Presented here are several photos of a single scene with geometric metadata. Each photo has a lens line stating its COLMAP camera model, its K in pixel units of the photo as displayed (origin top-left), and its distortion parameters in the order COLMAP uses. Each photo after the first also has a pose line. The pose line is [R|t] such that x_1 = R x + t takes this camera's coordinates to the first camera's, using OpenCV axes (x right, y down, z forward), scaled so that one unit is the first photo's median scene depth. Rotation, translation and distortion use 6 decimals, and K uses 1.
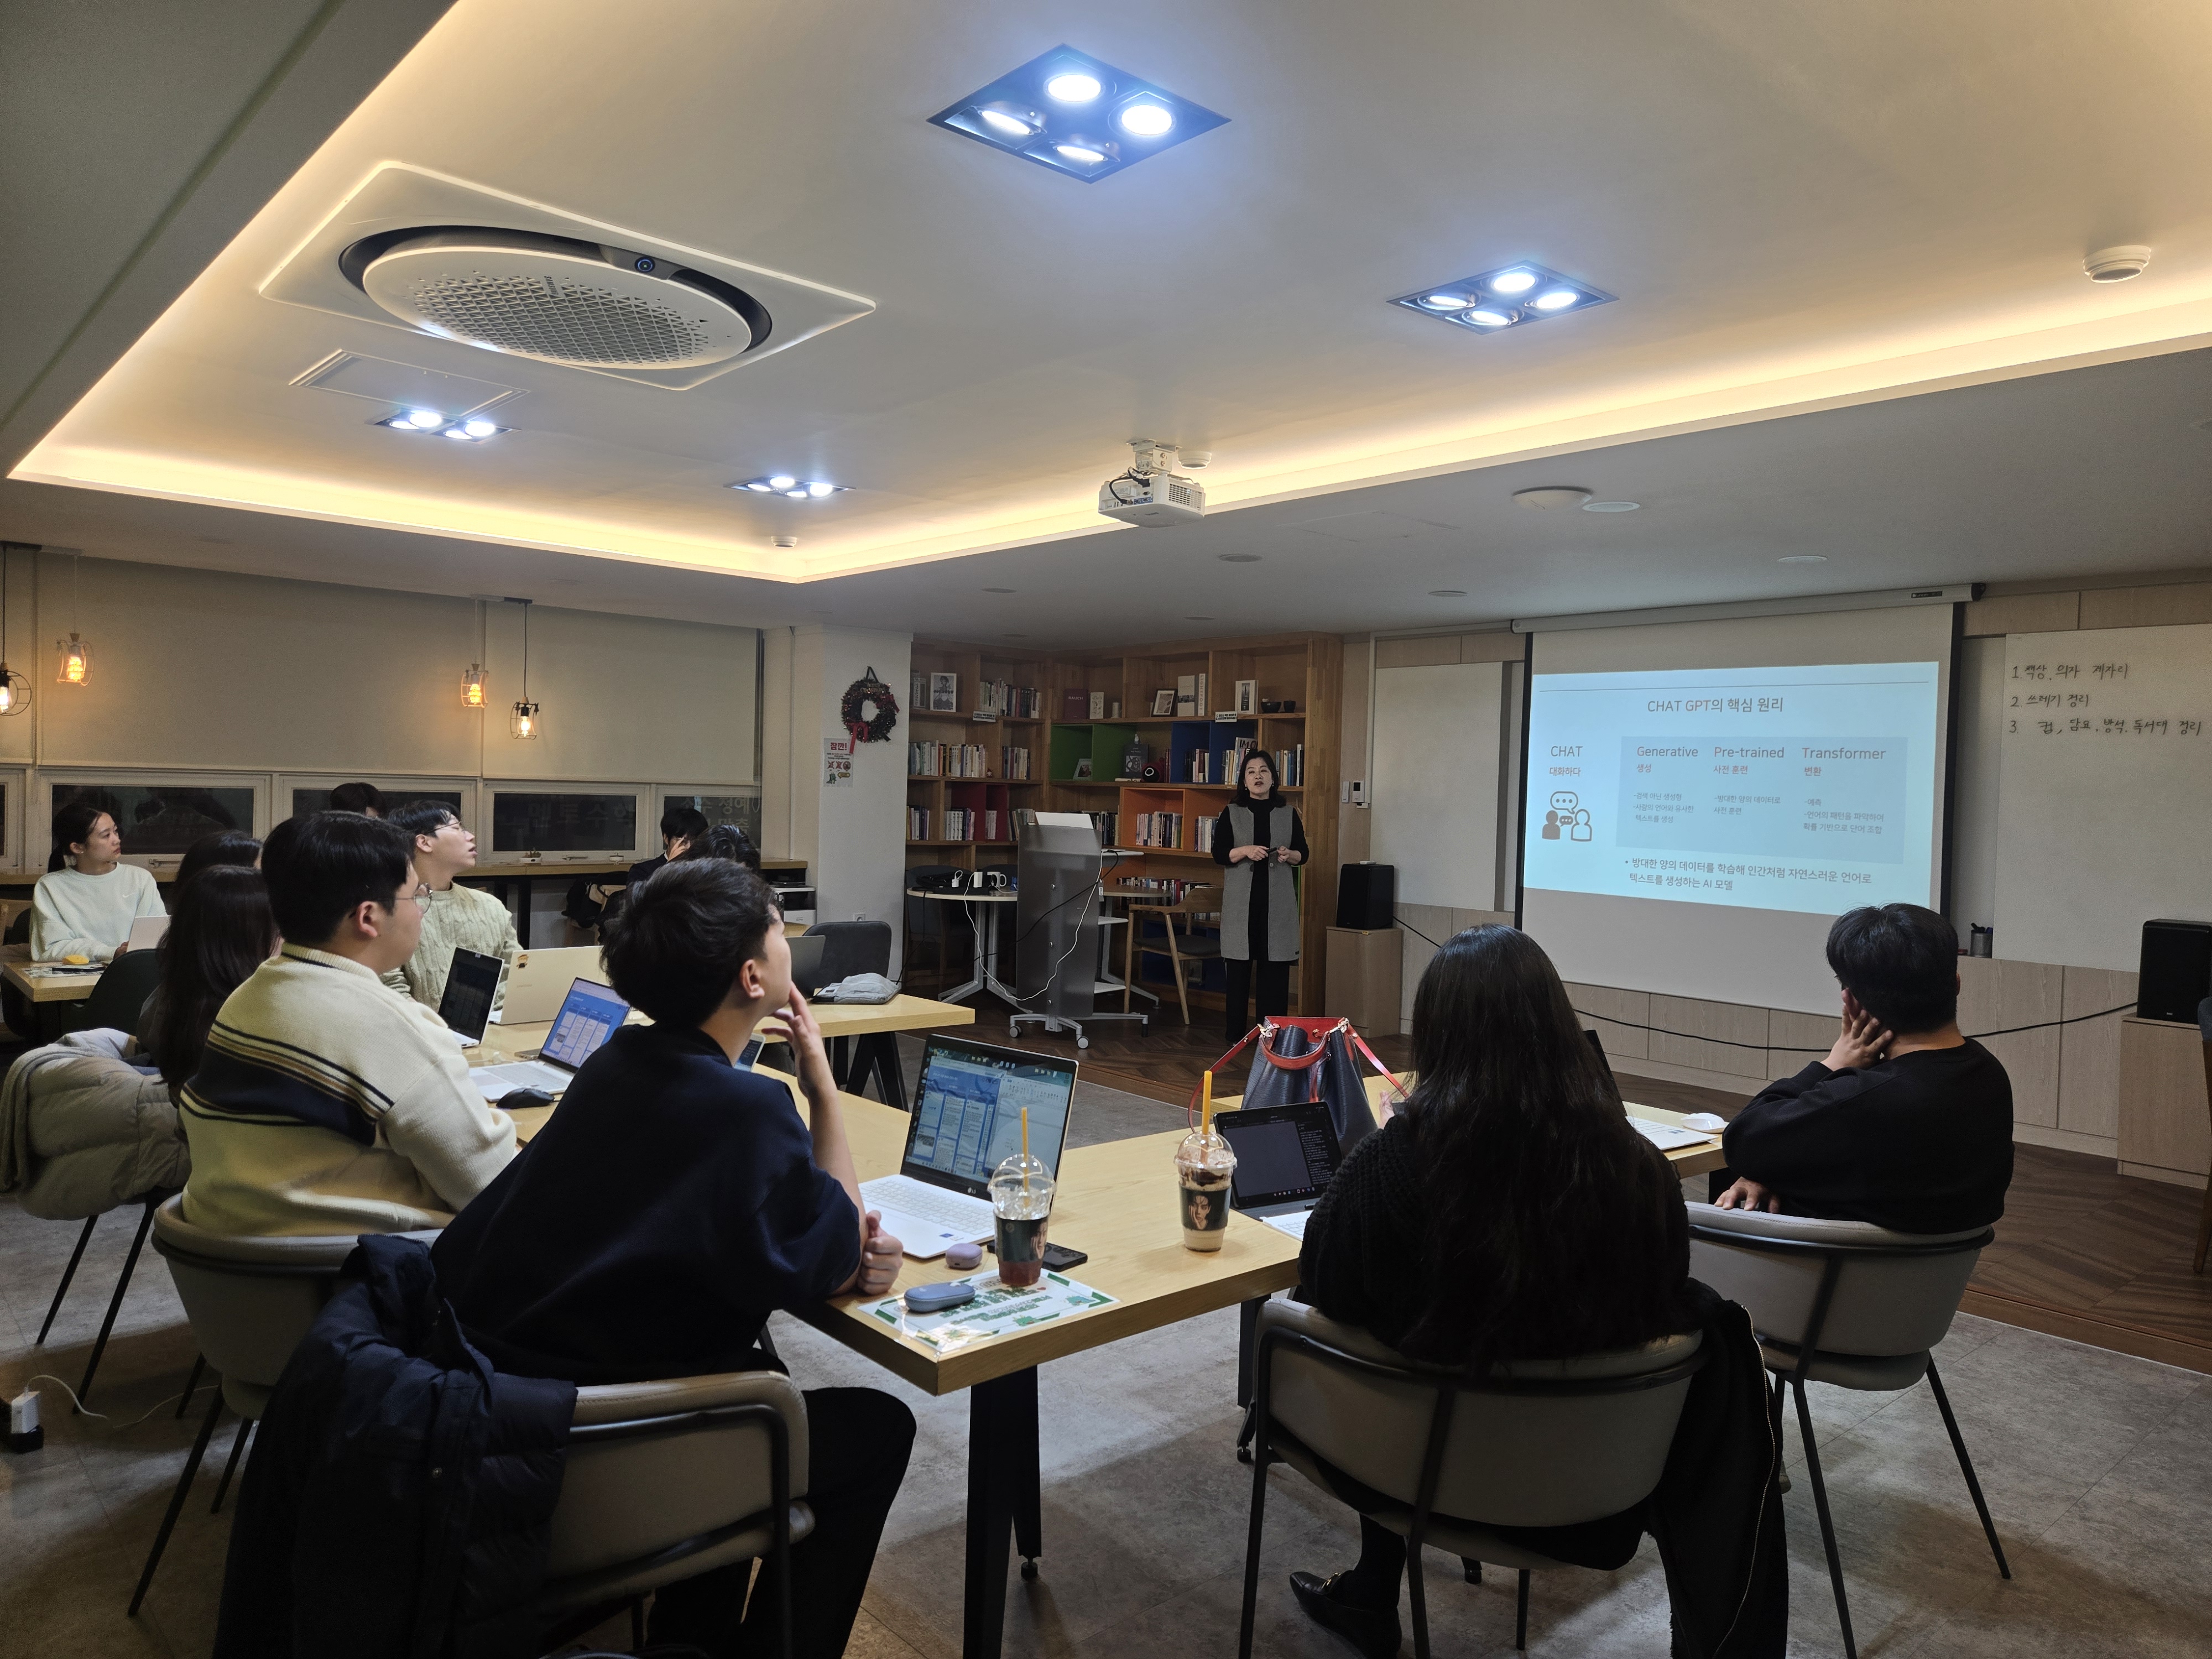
lens RADIAL K [[1478.1, 0, 1106.0], [0, 1478.1, 829.5], [0, 0, 1]] dist [0.077220, -0.068424]
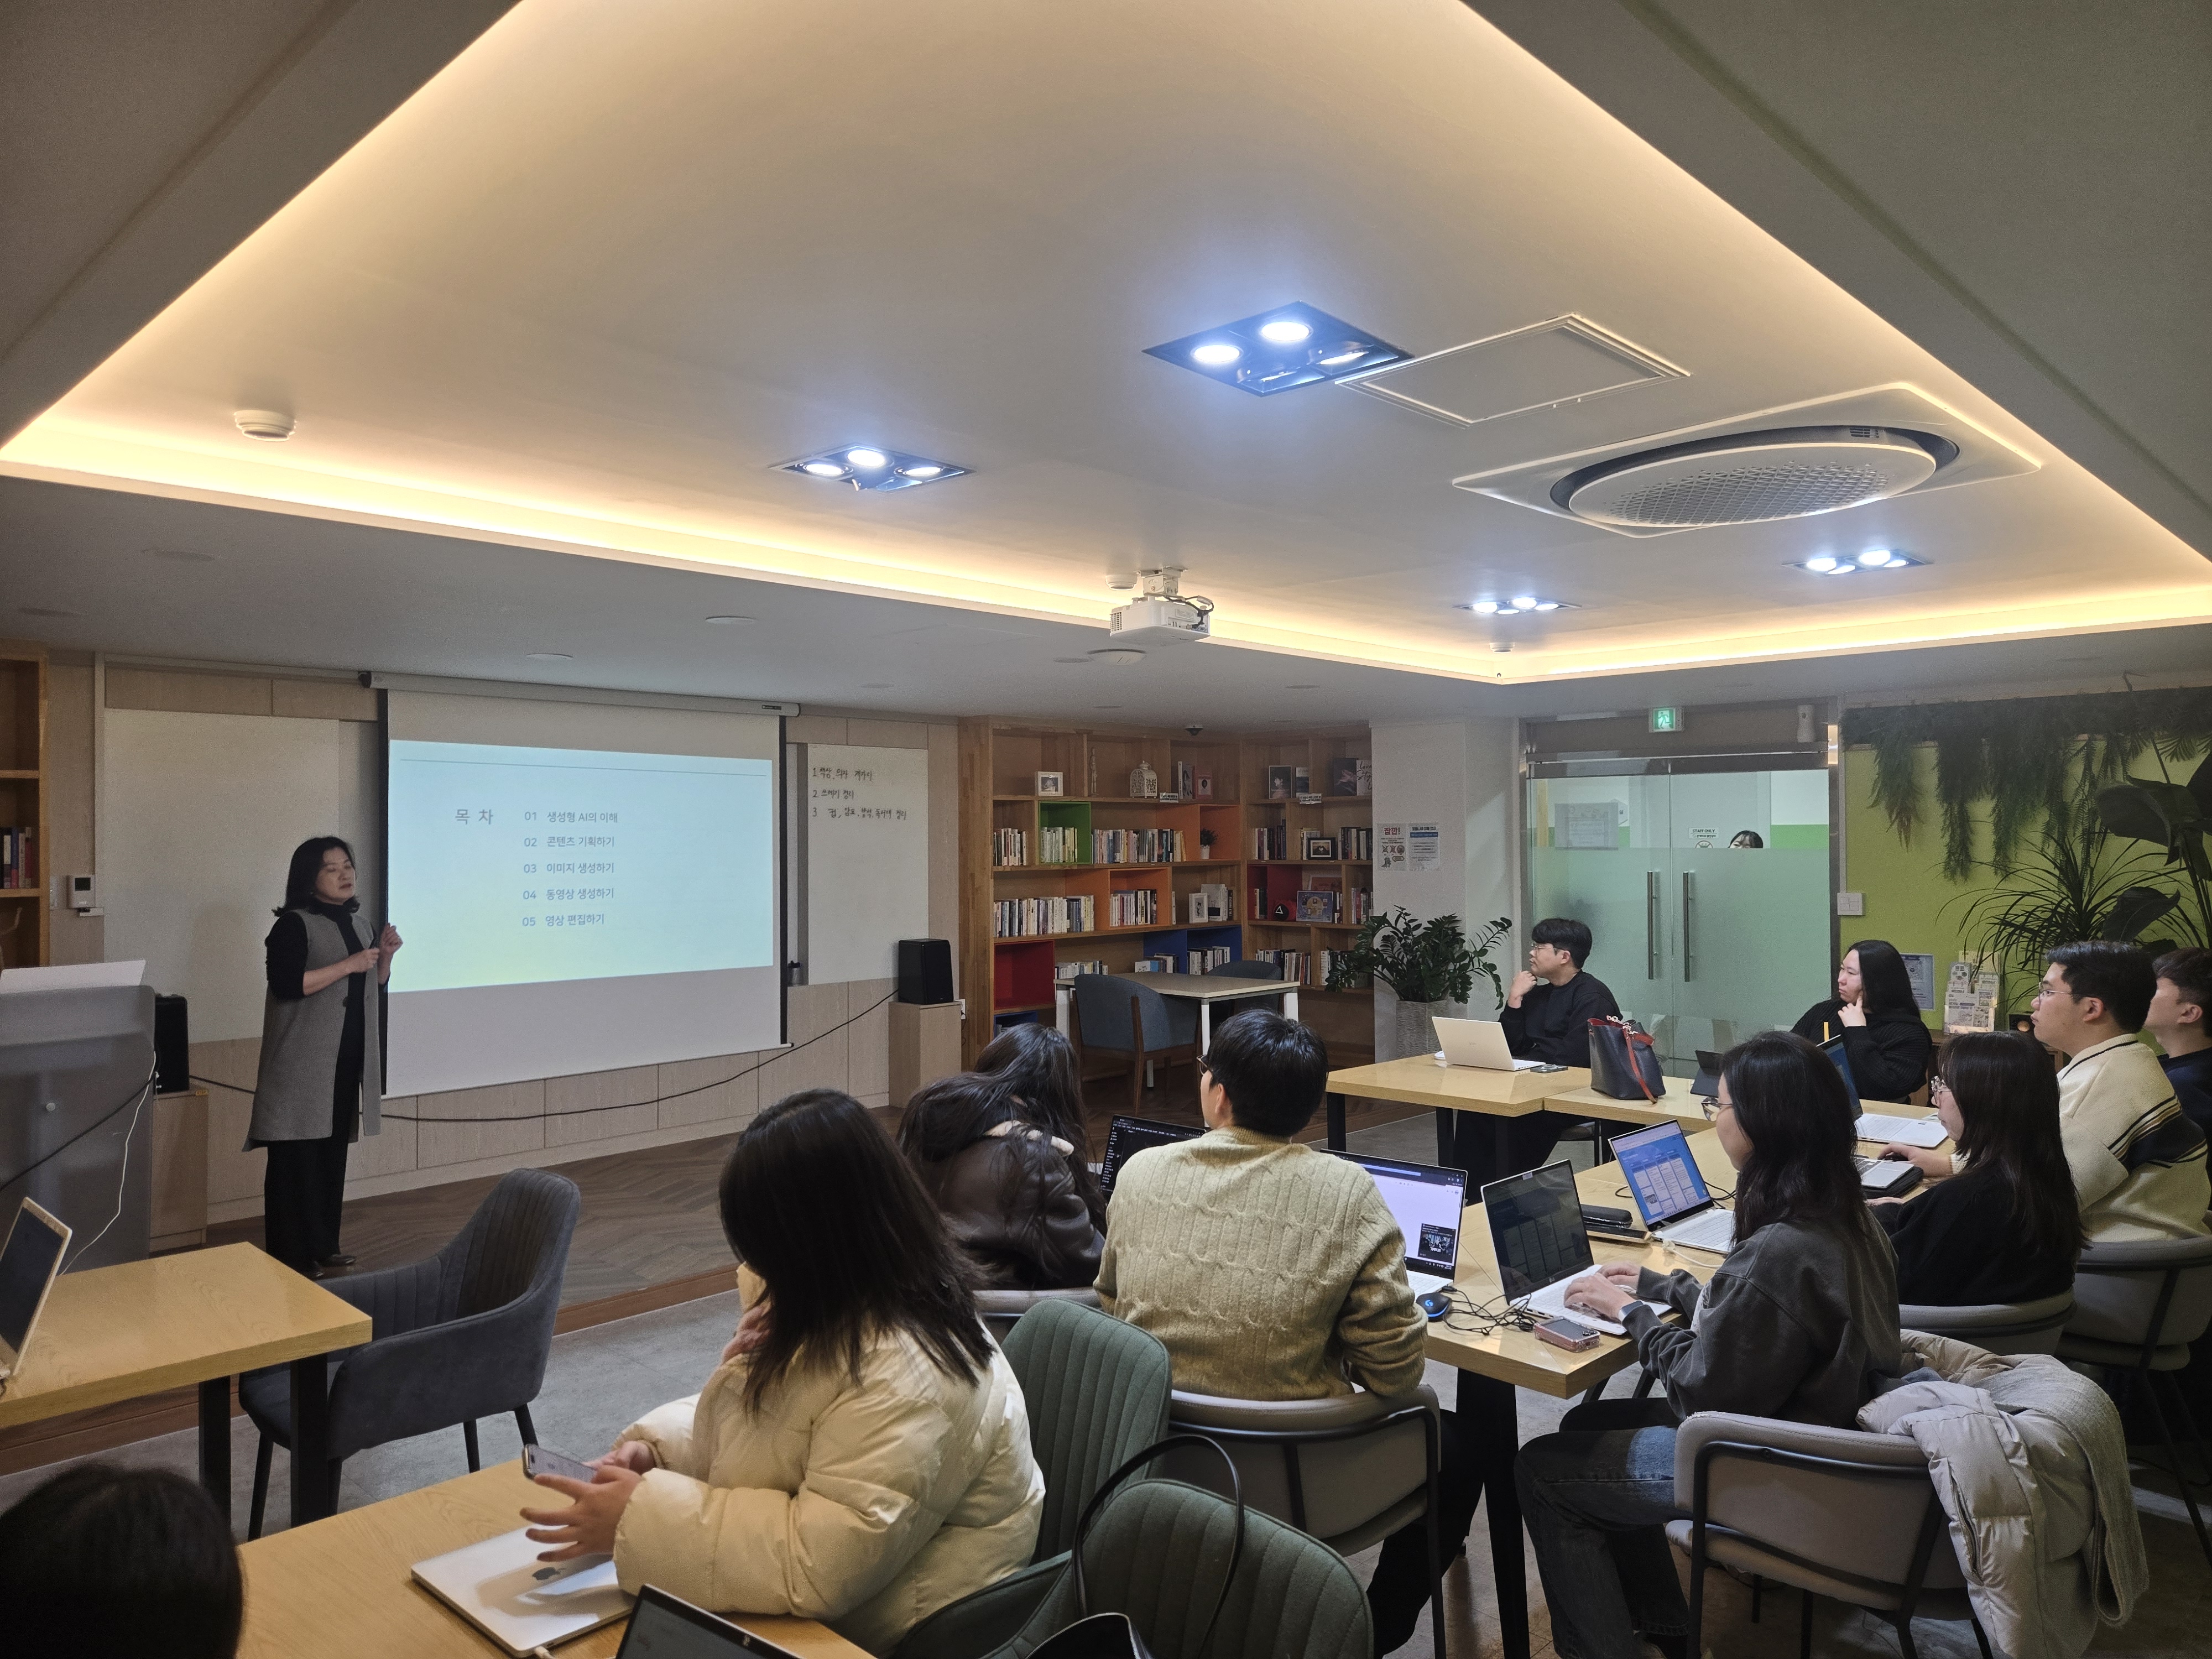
lens RADIAL K [[1478.1, 0, 1106.0], [0, 1478.1, 829.5], [0, 0, 1]] dist [0.077220, -0.068424]
pose [[-0.081817, -0.018703, 0.996472, -0.526541], [0.036920, 0.999081, 0.021783, -0.050129], [-0.995963, 0.038572, -0.081051, 0.591953]]
